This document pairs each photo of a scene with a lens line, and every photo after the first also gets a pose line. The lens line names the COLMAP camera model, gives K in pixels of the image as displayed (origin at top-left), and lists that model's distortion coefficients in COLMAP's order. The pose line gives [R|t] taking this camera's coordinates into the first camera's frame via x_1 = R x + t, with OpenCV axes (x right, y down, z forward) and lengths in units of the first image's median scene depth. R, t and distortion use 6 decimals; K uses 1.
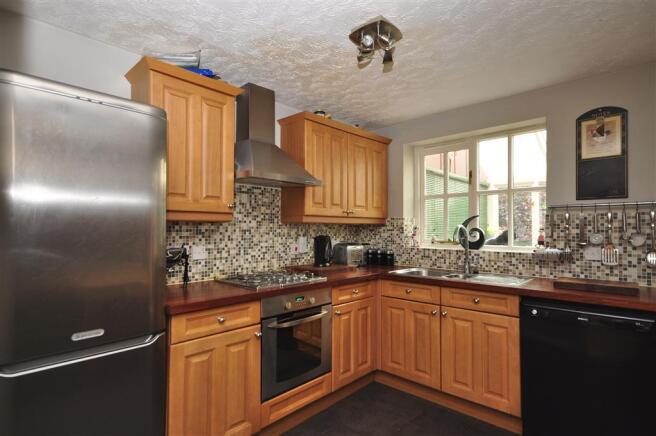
lens RADIAL K [[339.3, 0, 328.9], [0, 339.3, 224.2], [0, 0, 1]] dist [0.003695, 0.001381]
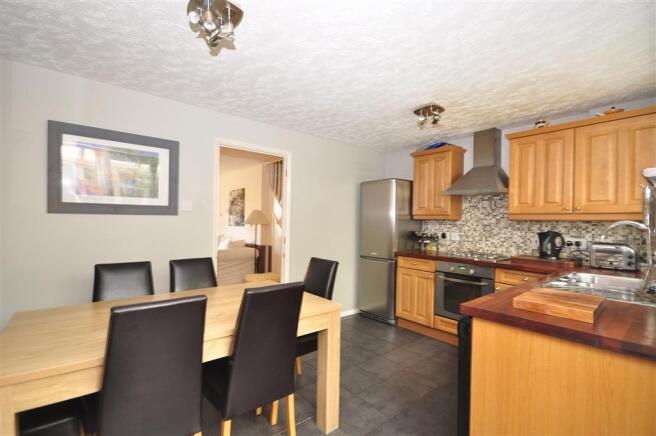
lens RADIAL K [[305.2, 0, 330.5], [0, 305.2, 221.8], [0, 0, 1]] dist [0.002070, 0.000317]
pose [[-0.108039, -0.002258, -0.994144, 1.206038], [-0.004695, 0.999987, -0.001761, 0.009432], [0.994136, 0.004477, -0.108048, 0.466109]]
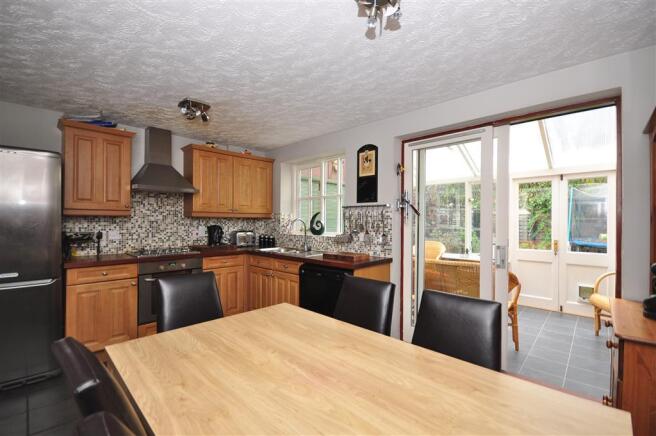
lens RADIAL K [[285.1, 0, 330.1], [0, 285.1, 222.0], [0, 0, 1]] dist [-0.002798, -0.000629]
pose [[0.999987, 0.004421, 0.002708, 0.563483], [-0.004465, 0.999853, 0.016540, -0.004233], [-0.002635, -0.016552, 0.999860, -0.296818]]
